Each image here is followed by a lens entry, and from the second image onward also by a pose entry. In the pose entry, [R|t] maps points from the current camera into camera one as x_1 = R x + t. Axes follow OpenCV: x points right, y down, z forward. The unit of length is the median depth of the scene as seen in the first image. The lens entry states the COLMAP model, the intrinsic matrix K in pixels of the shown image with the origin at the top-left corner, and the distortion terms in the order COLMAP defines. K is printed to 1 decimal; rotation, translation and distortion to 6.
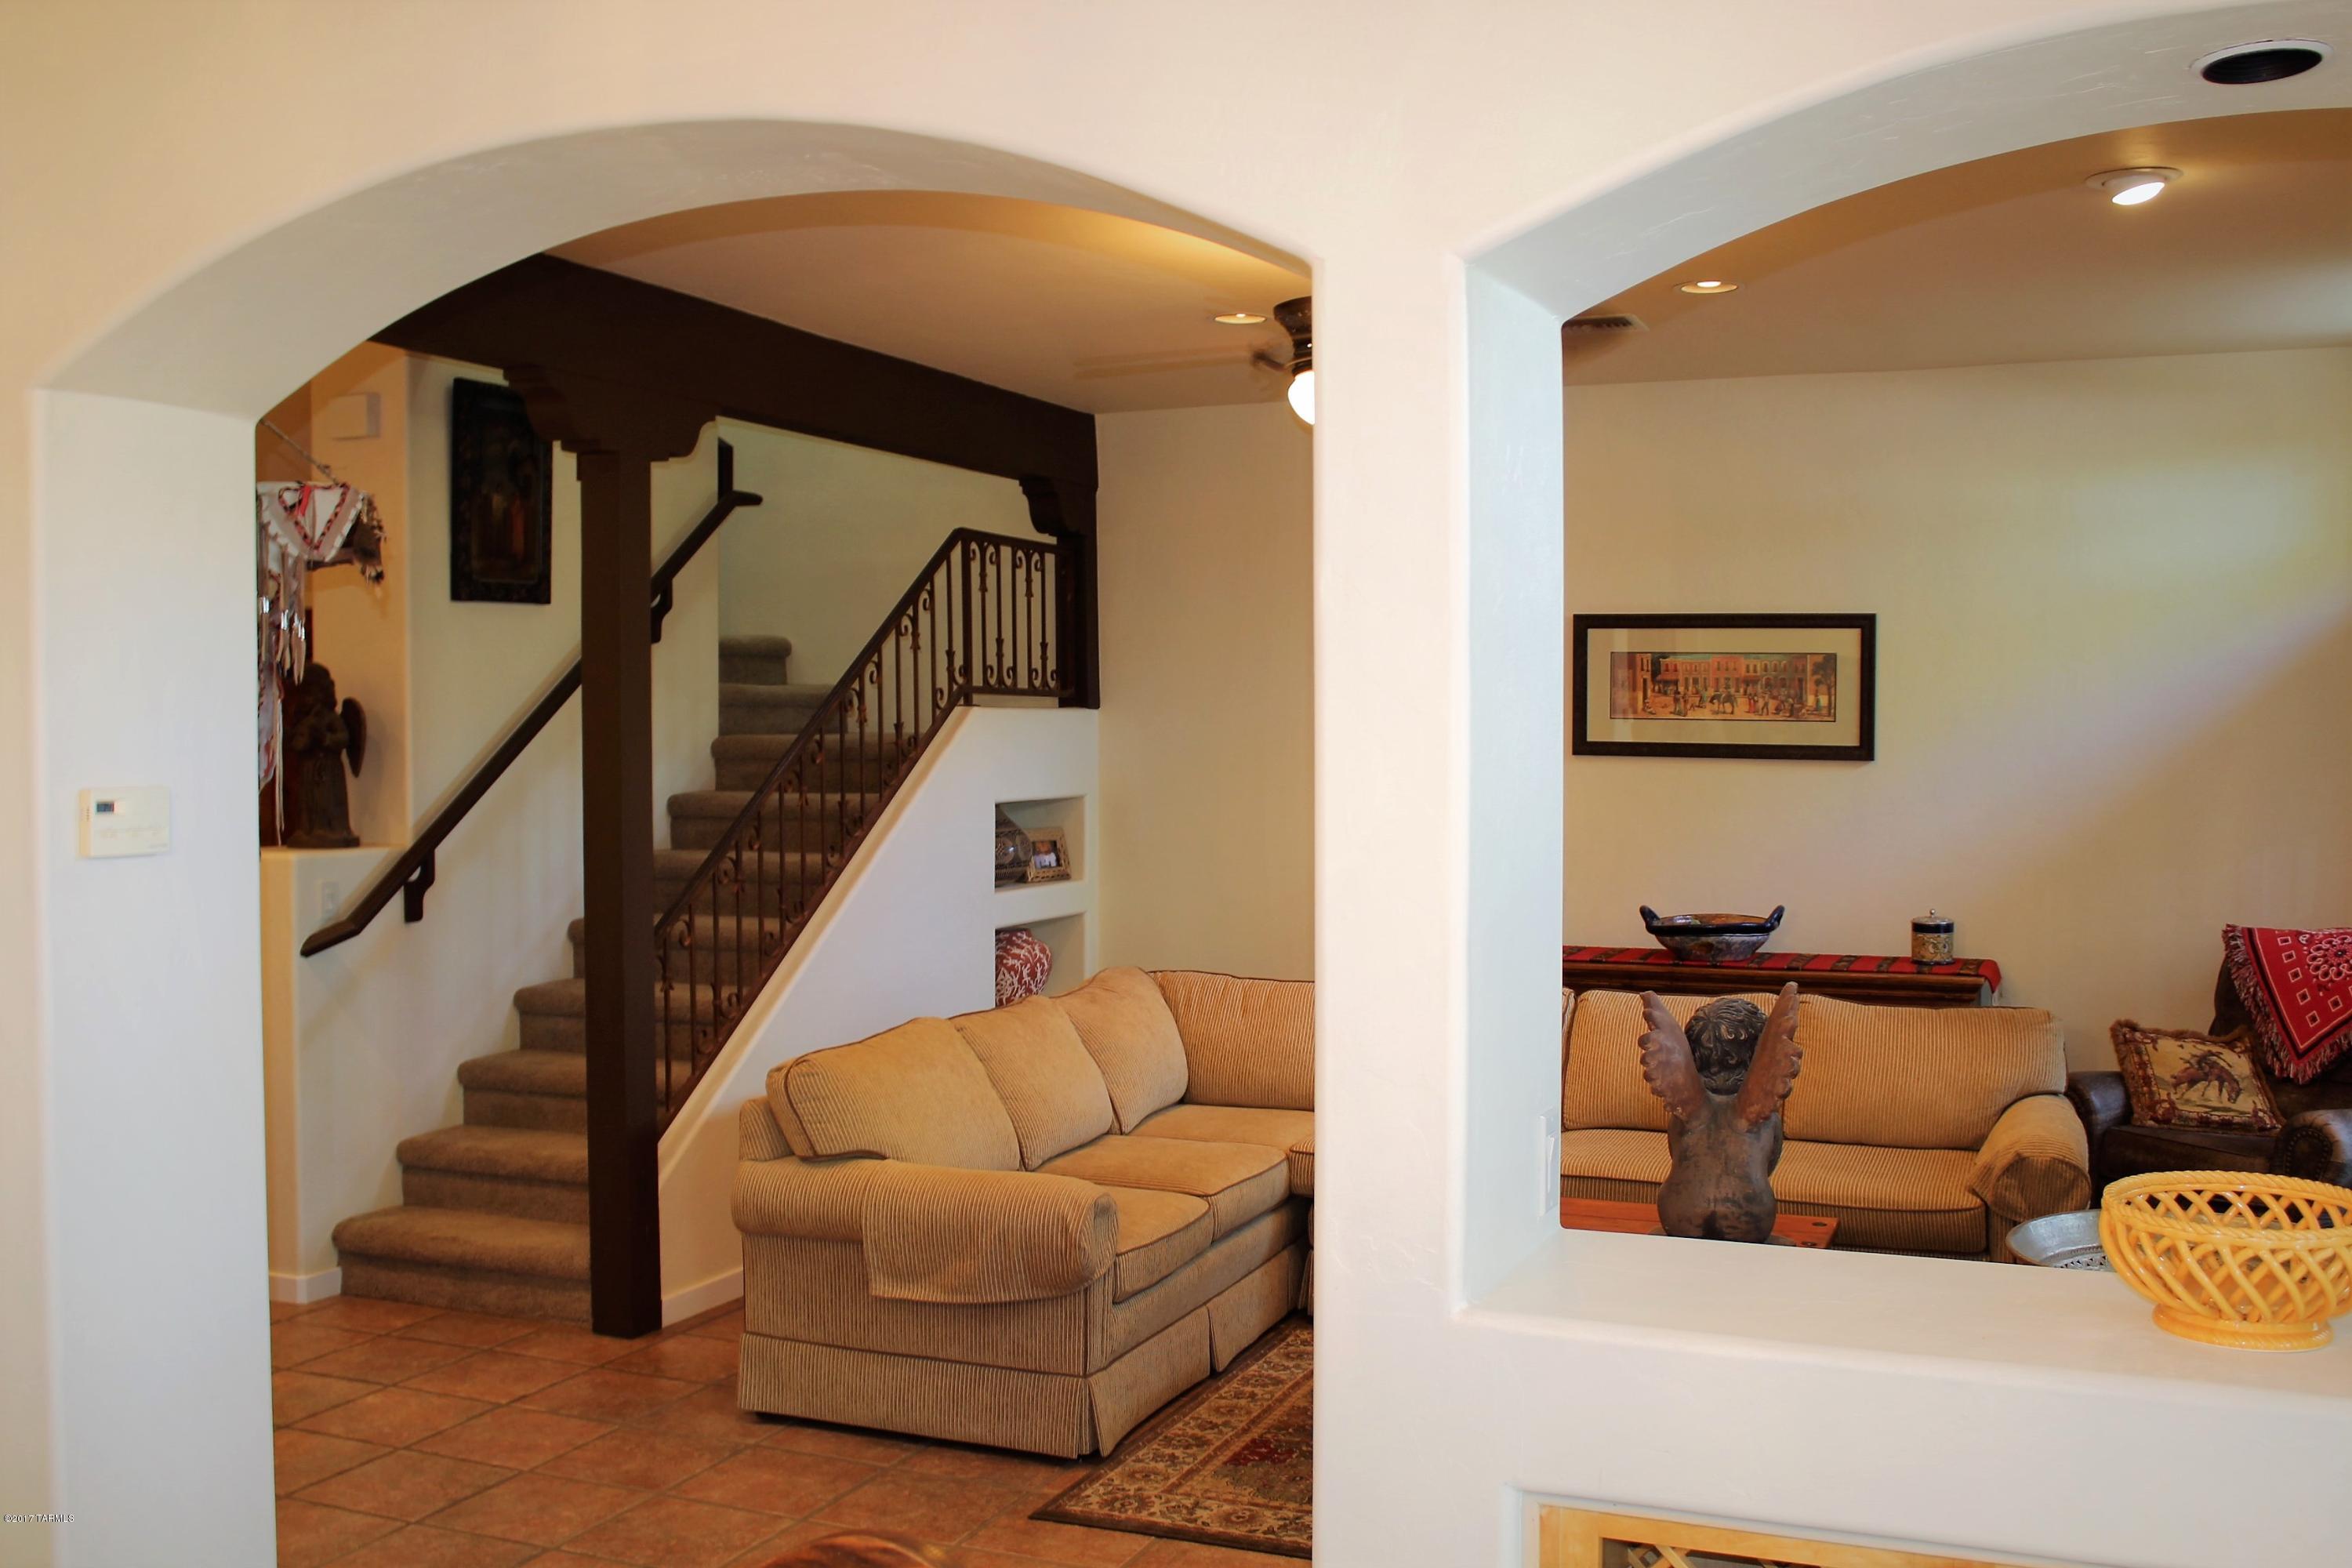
lens RADIAL K [[2255.5, 0, 1231.2], [0, 2255.5, 768.6], [0, 0, 1]] dist [-0.085872, 0.000000]
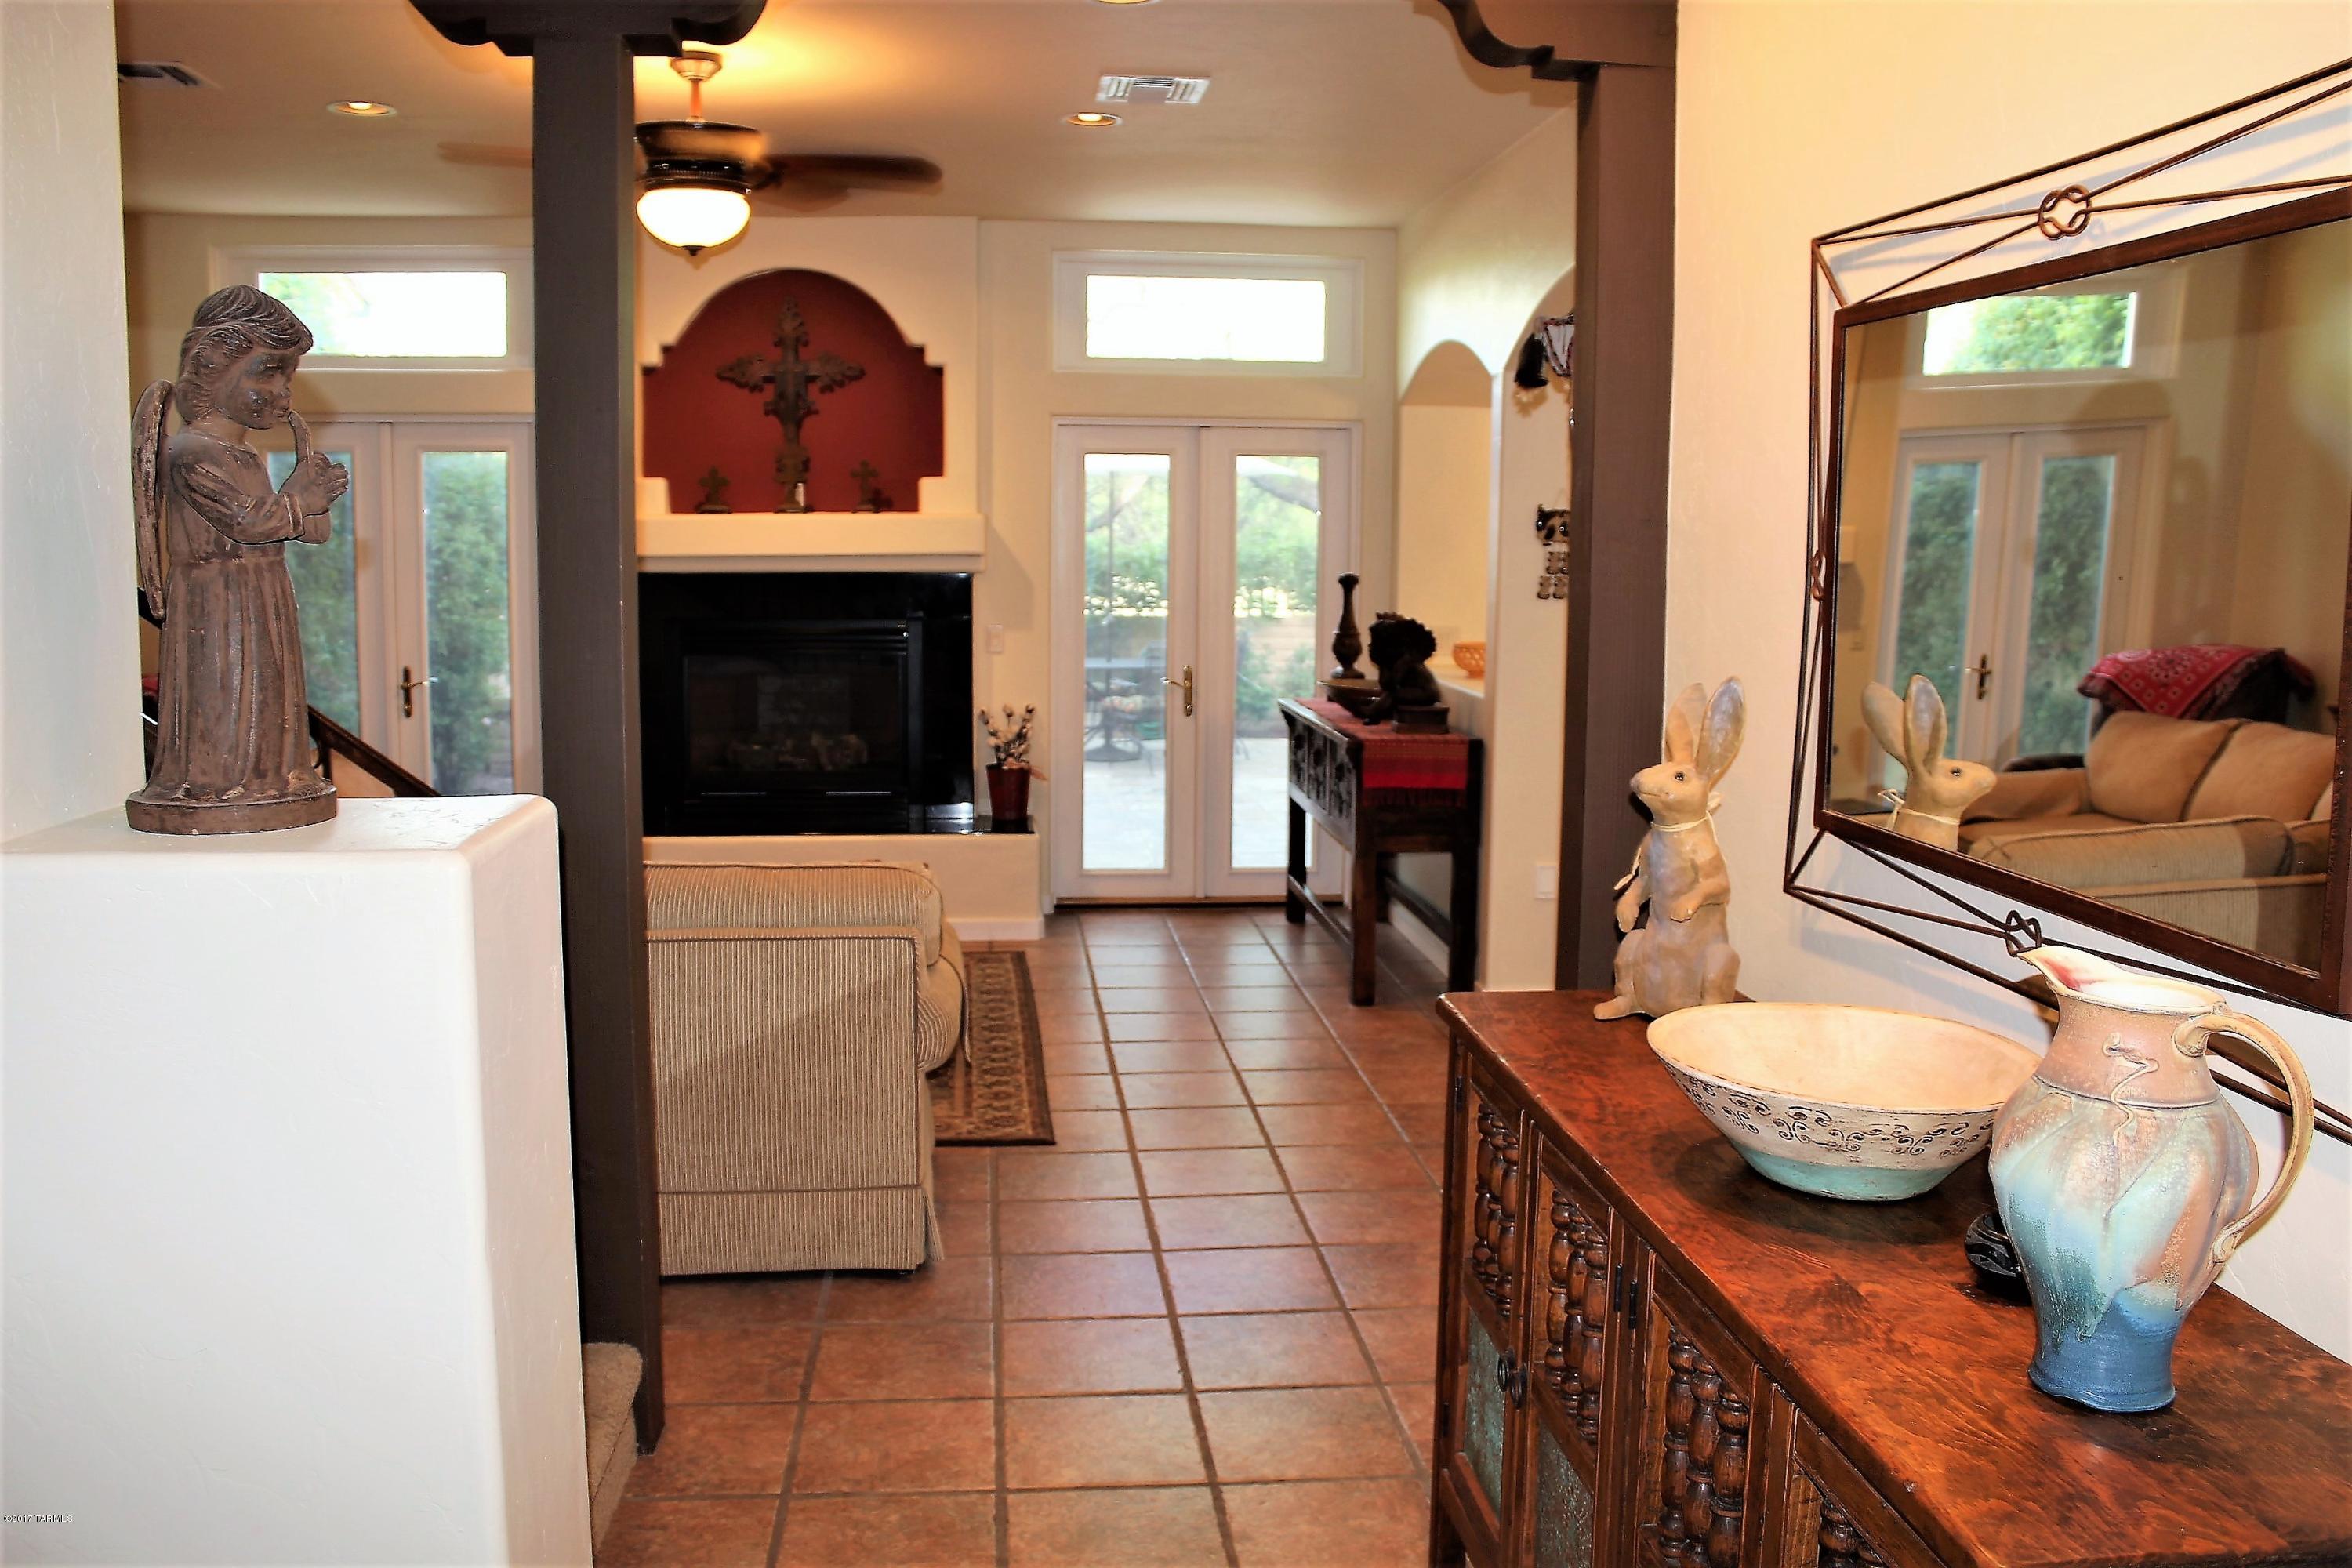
lens RADIAL K [[1953.4, 0, 1177.7], [0, 1953.4, 774.9], [0, 0, 1]] dist [-0.155834, 0.130750]
pose [[-0.464621, -0.114787, 0.878038, -0.682308], [0.008210, 0.990962, 0.133894, -0.010713], [-0.885472, 0.069419, -0.459479, 0.922346]]
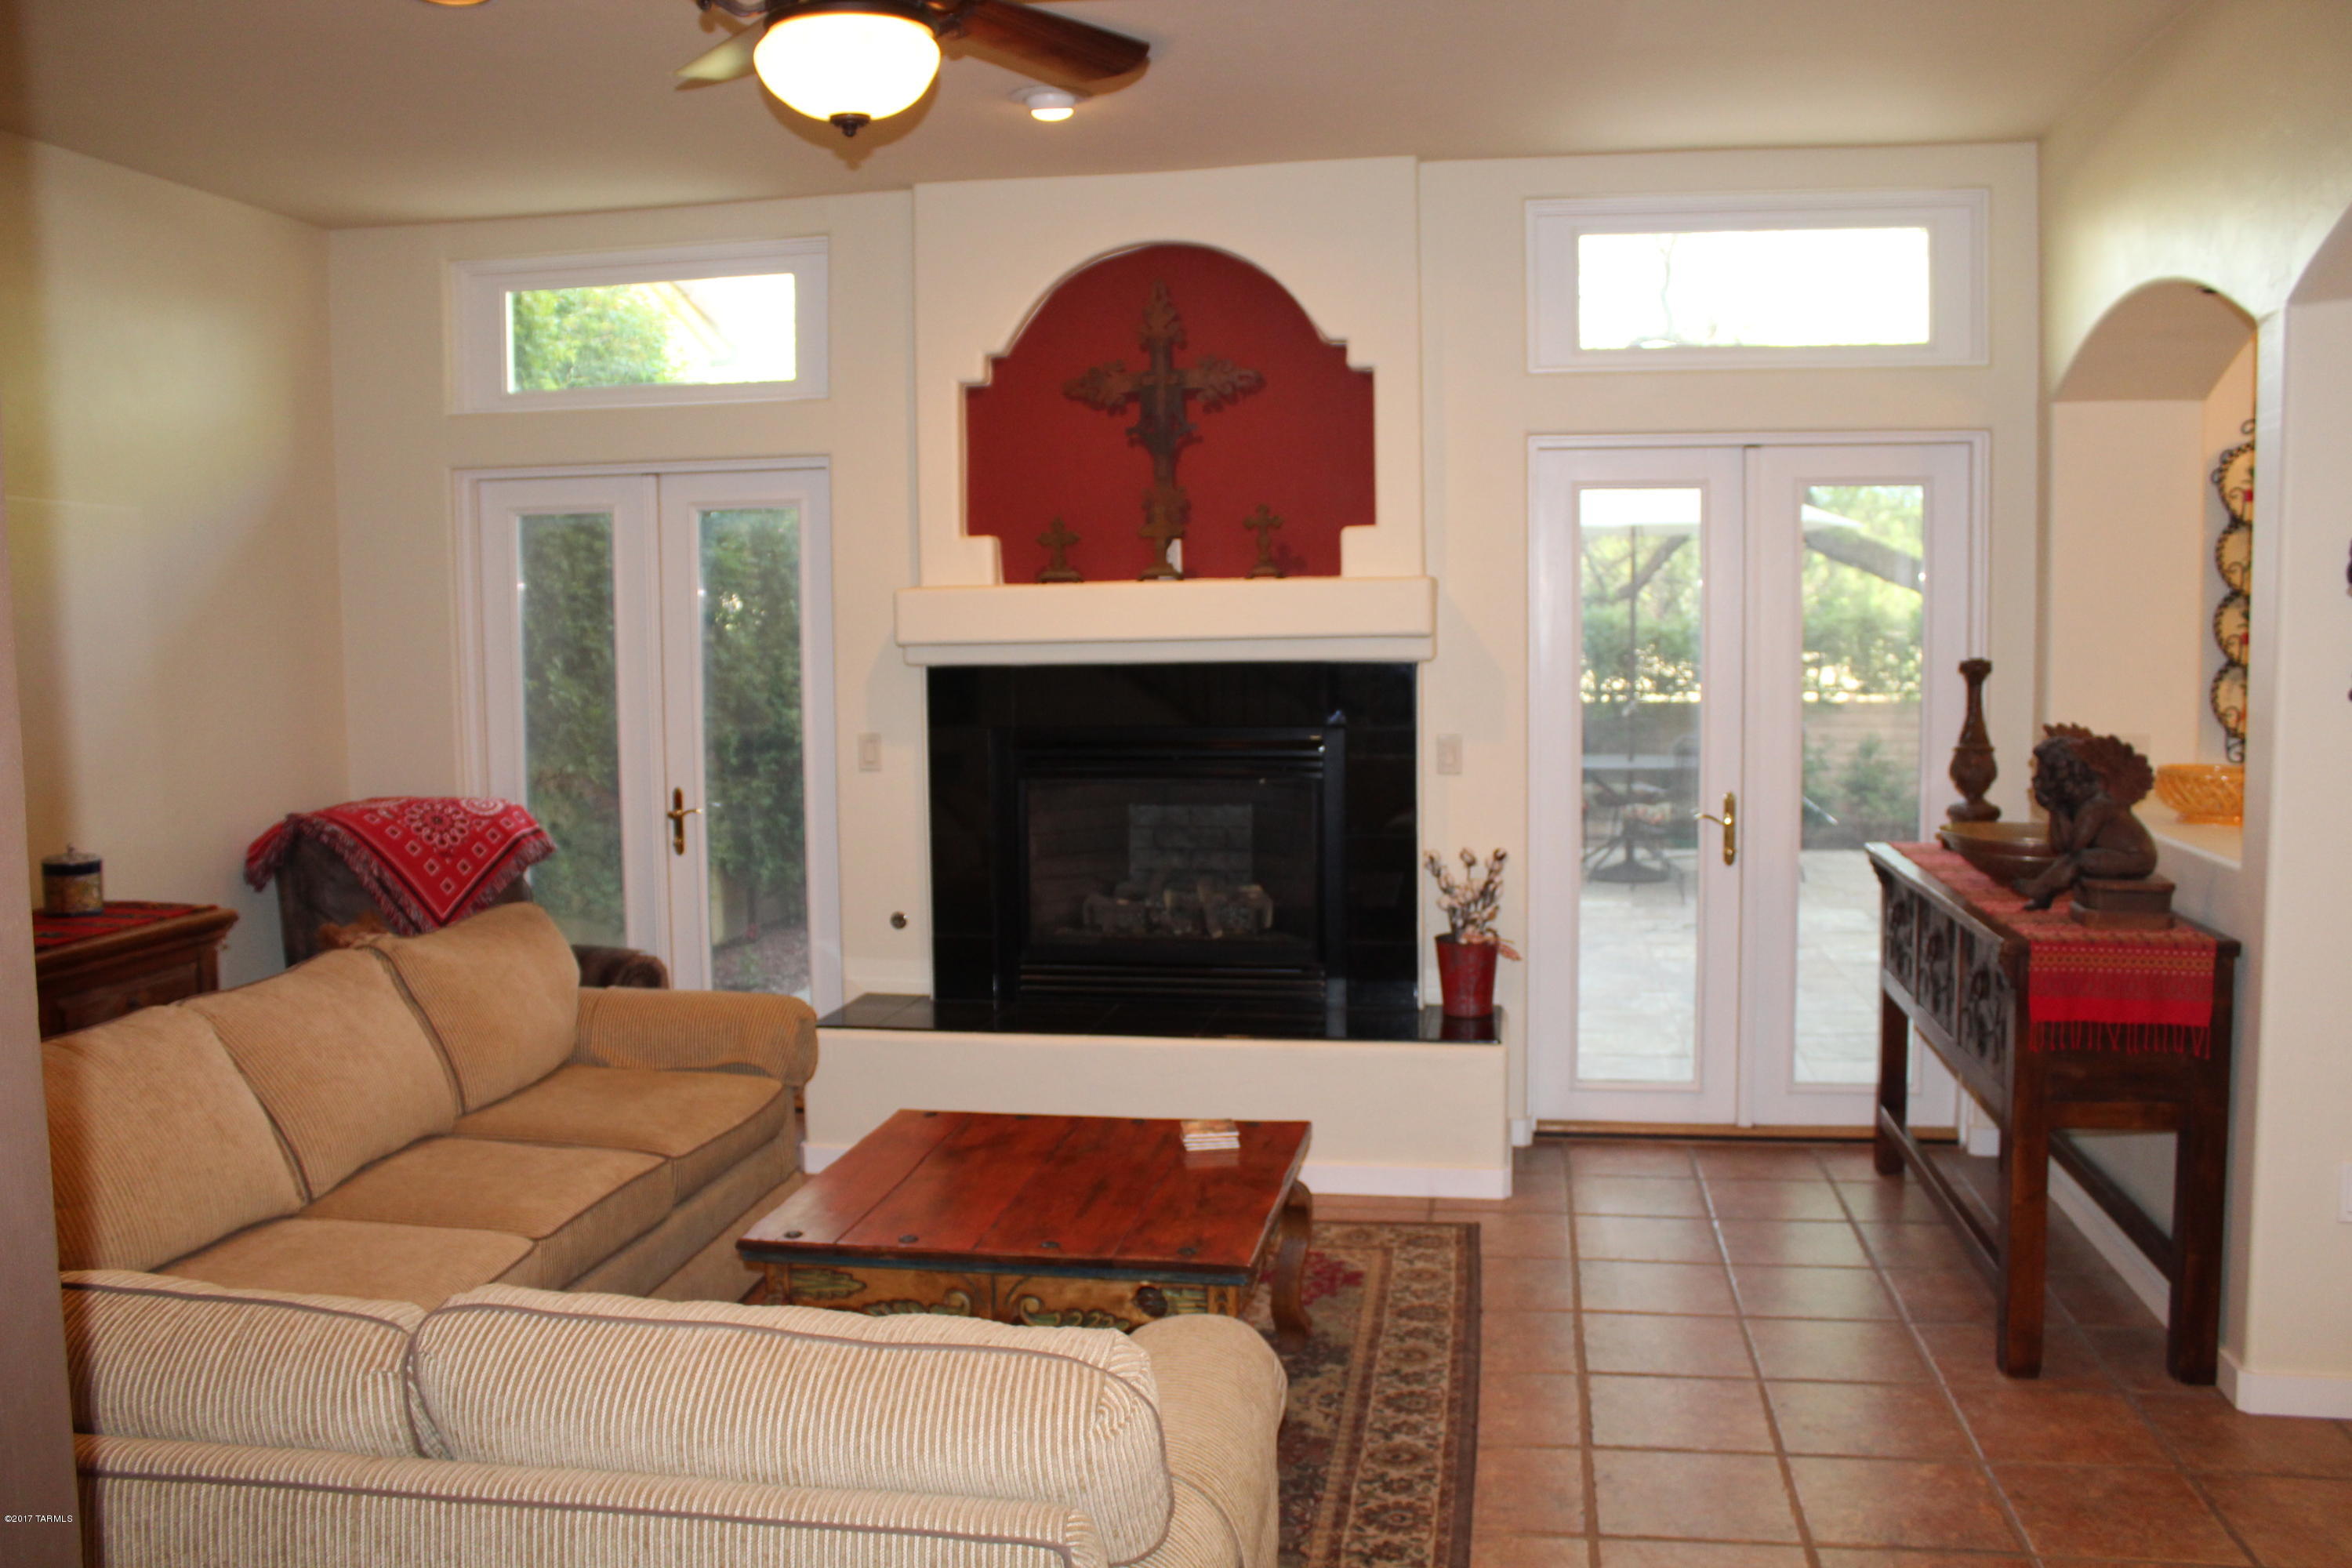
lens RADIAL K [[1953.4, 0, 1192.9], [0, 1953.4, 770.2], [0, 0, 1]] dist [-0.155834, 0.130750]
pose [[-0.217839, -0.079353, 0.972753, -0.385382], [0.030891, 0.995629, 0.088137, -0.005326], [-0.975496, 0.049249, -0.214436, 0.766286]]
